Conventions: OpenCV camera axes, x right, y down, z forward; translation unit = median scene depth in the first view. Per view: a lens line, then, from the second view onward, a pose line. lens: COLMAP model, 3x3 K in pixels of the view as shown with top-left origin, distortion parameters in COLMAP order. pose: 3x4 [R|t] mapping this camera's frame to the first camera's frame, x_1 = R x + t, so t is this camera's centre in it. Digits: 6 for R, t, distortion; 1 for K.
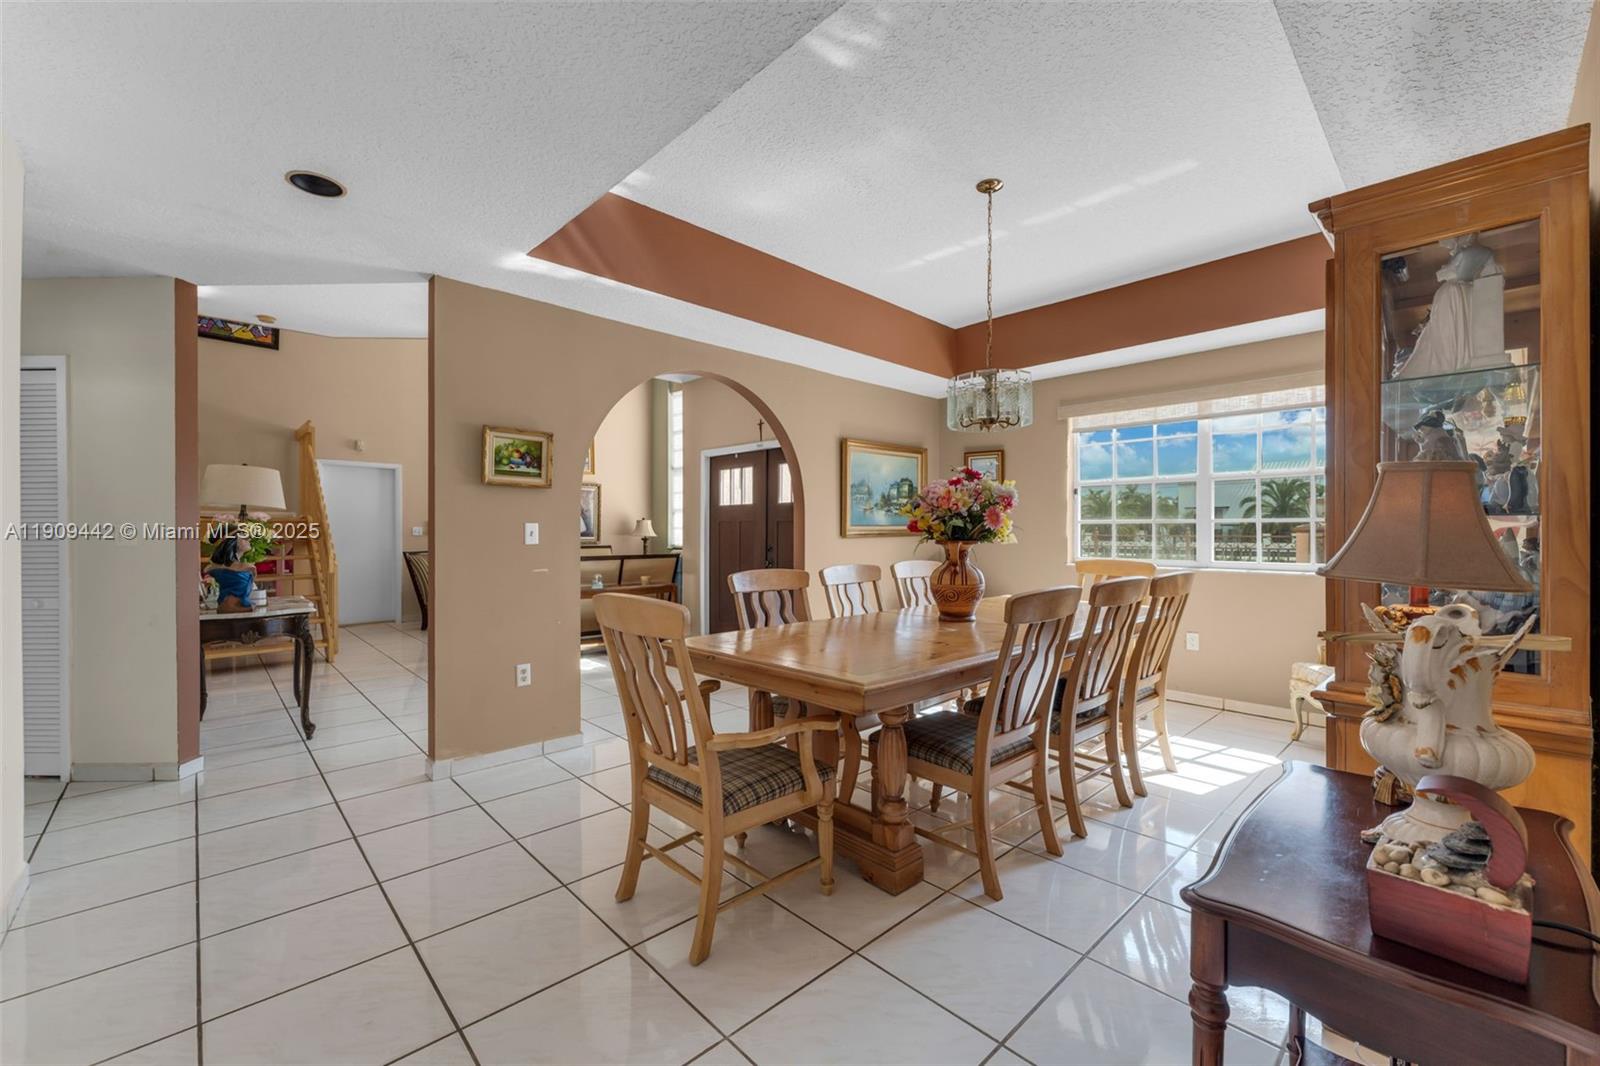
lens RADIAL K [[647.2, 0, 800.1], [0, 647.2, 521.2], [0, 0, 1]] dist [-0.000686, 0.000089]
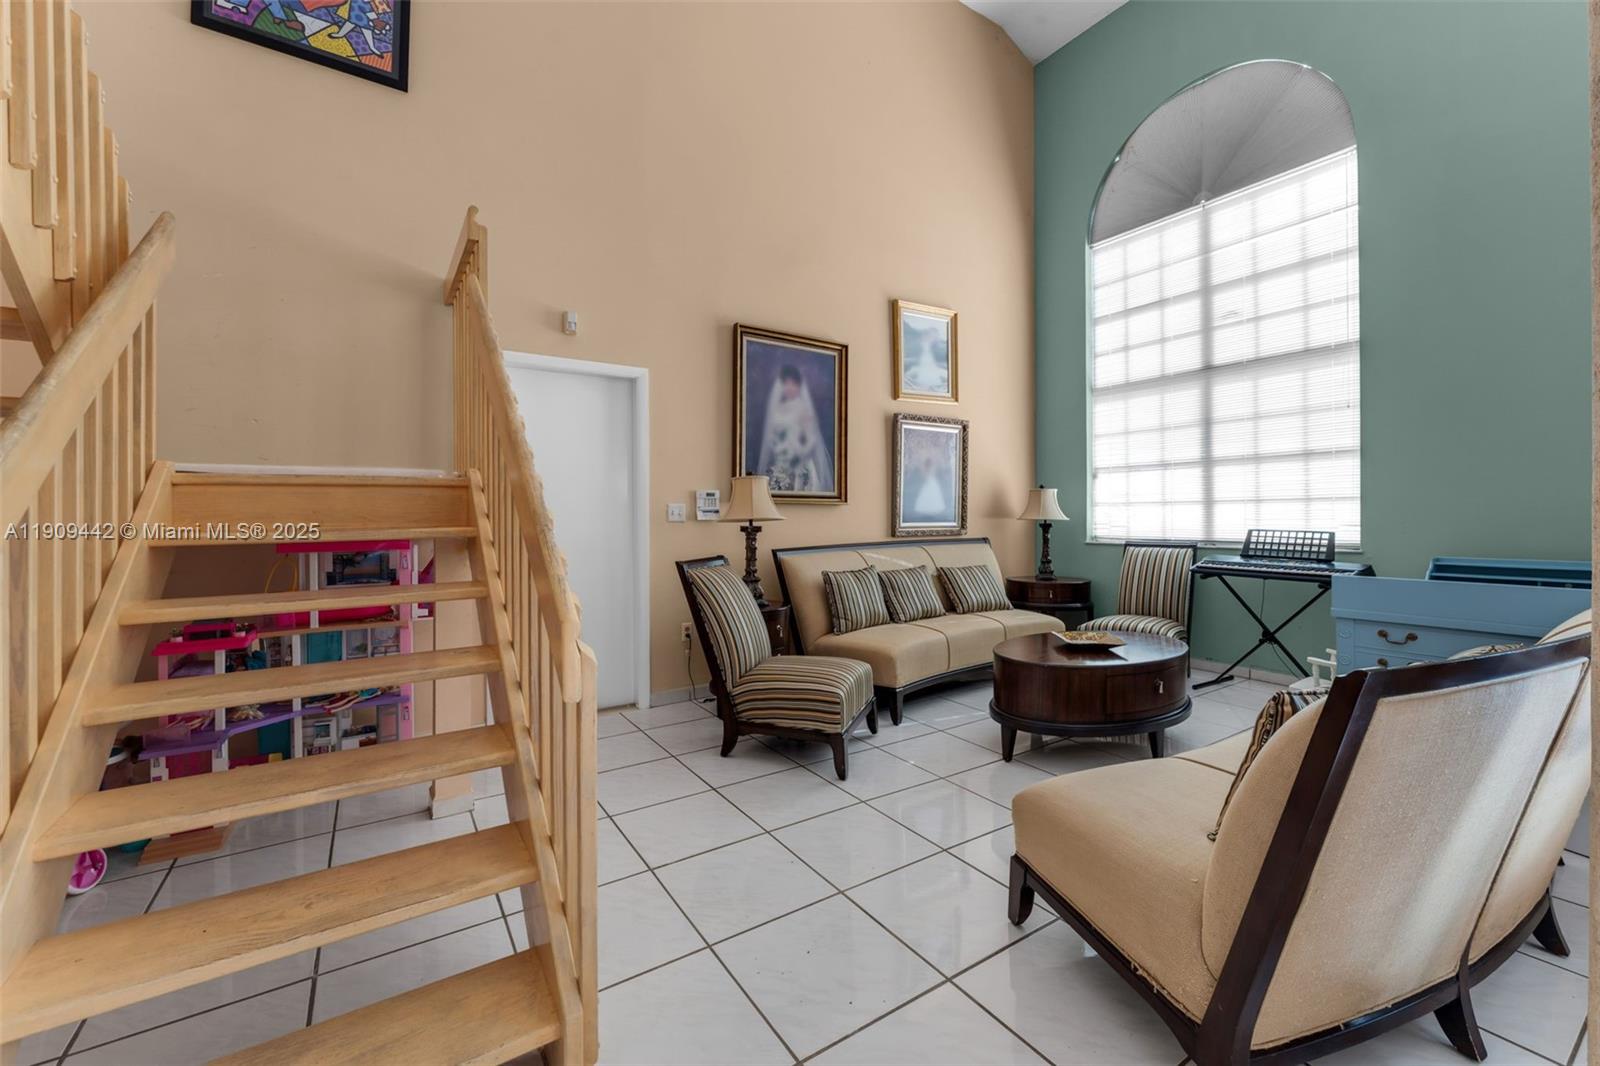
lens RADIAL K [[645.5, 0, 796.6], [0, 645.5, 504.1], [0, 0, 1]] dist [0.000435, 0.000062]
pose [[0.983904, 0.000130, -0.178698, -0.444727], [0.001460, 0.999961, 0.008767, 0.006680], [0.178692, -0.008886, 0.983865, 0.582272]]
